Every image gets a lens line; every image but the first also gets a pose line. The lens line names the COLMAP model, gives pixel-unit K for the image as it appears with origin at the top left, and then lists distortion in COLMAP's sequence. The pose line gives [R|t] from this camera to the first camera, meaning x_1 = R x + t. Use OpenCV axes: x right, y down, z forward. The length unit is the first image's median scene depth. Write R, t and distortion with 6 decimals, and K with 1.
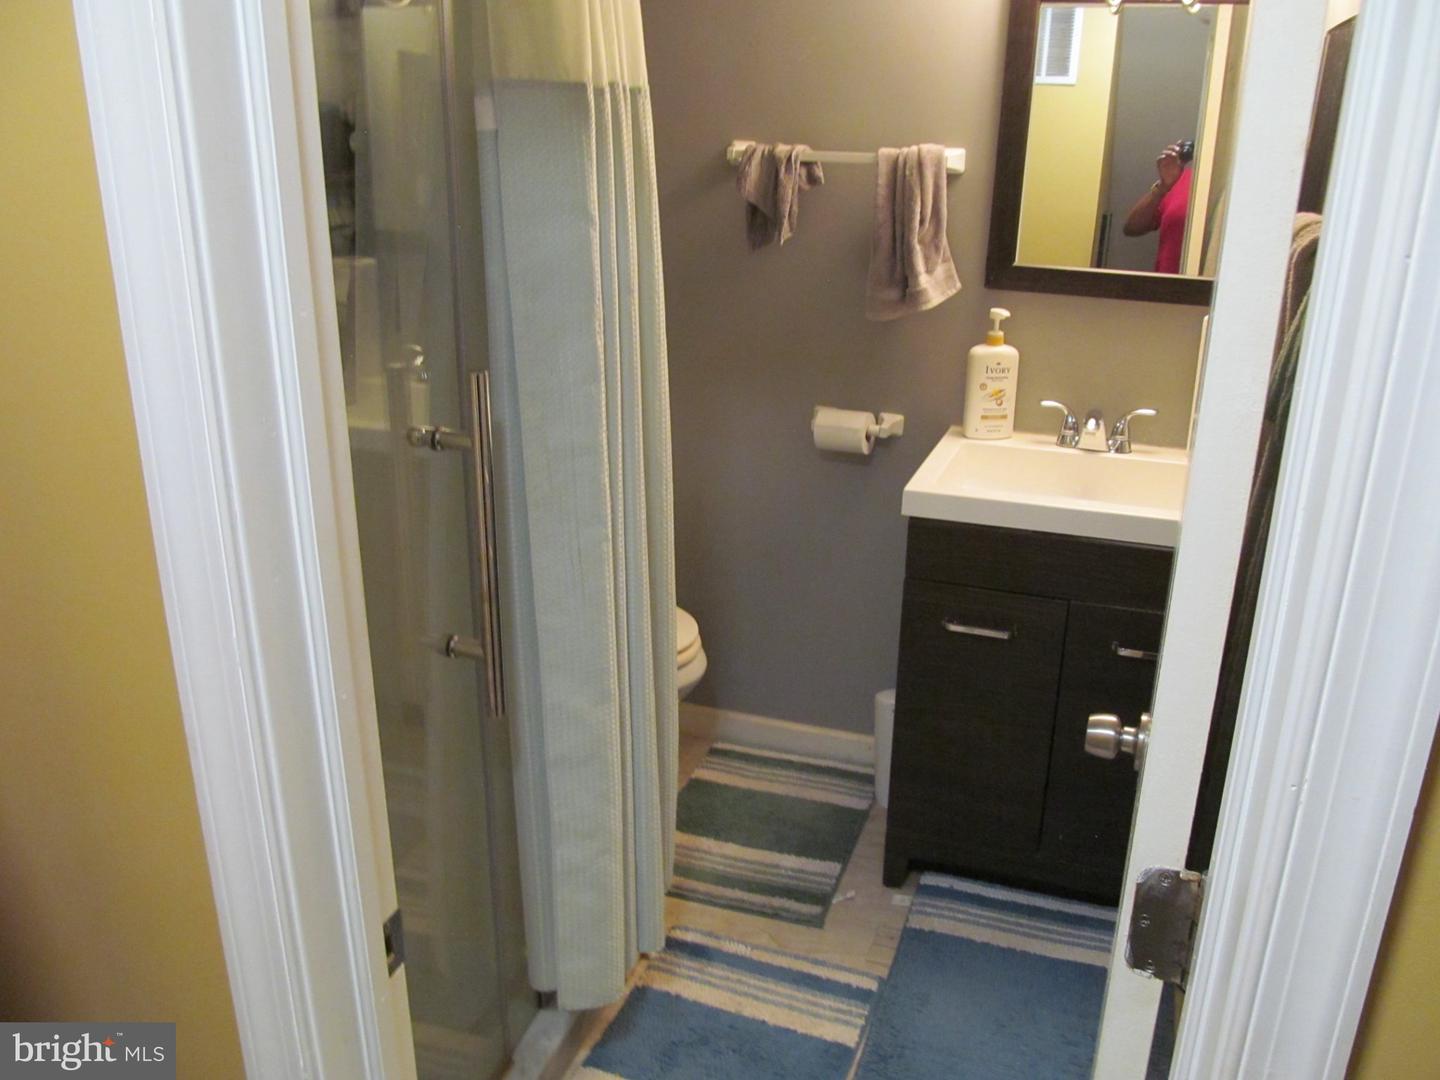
lens RADIAL K [[1187.2, 0, 718.7], [0, 1187.2, 537.2], [0, 0, 1]] dist [-0.069689, 0.033277]
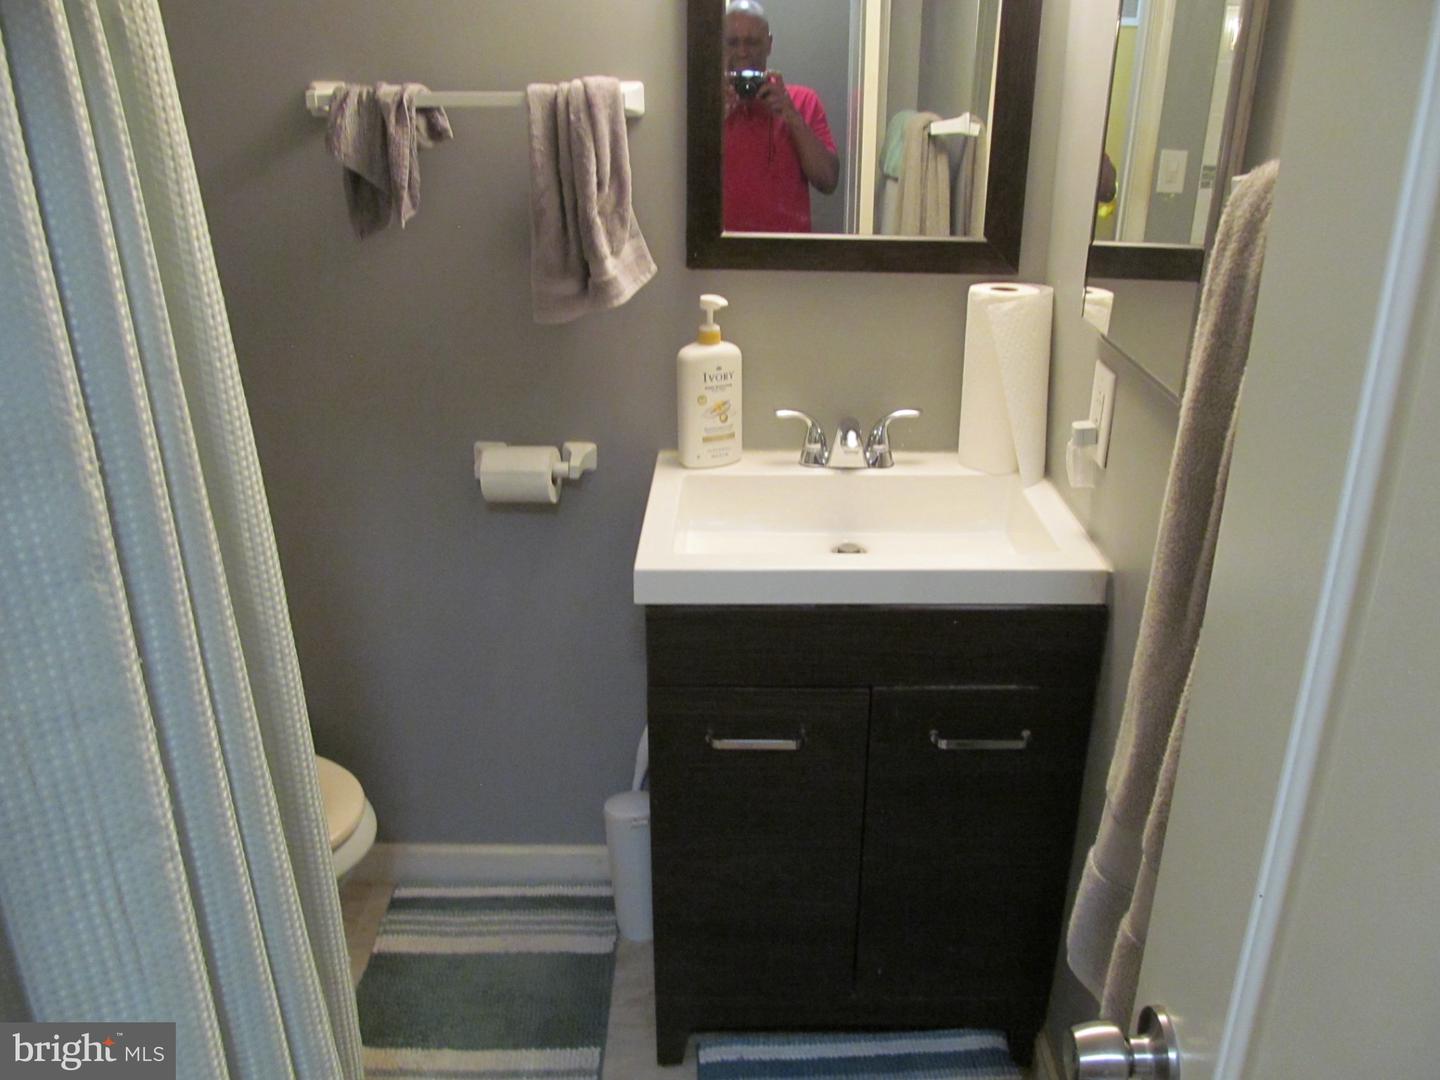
lens RADIAL K [[1187.2, 0, 717.3], [0, 1187.2, 532.3], [0, 0, 1]] dist [-0.069689, 0.033277]
pose [[0.942744, -0.135949, 0.304552, -0.008632], [0.124257, 0.990580, 0.057547, -0.086068], [-0.309506, -0.016410, 0.950756, 0.276375]]
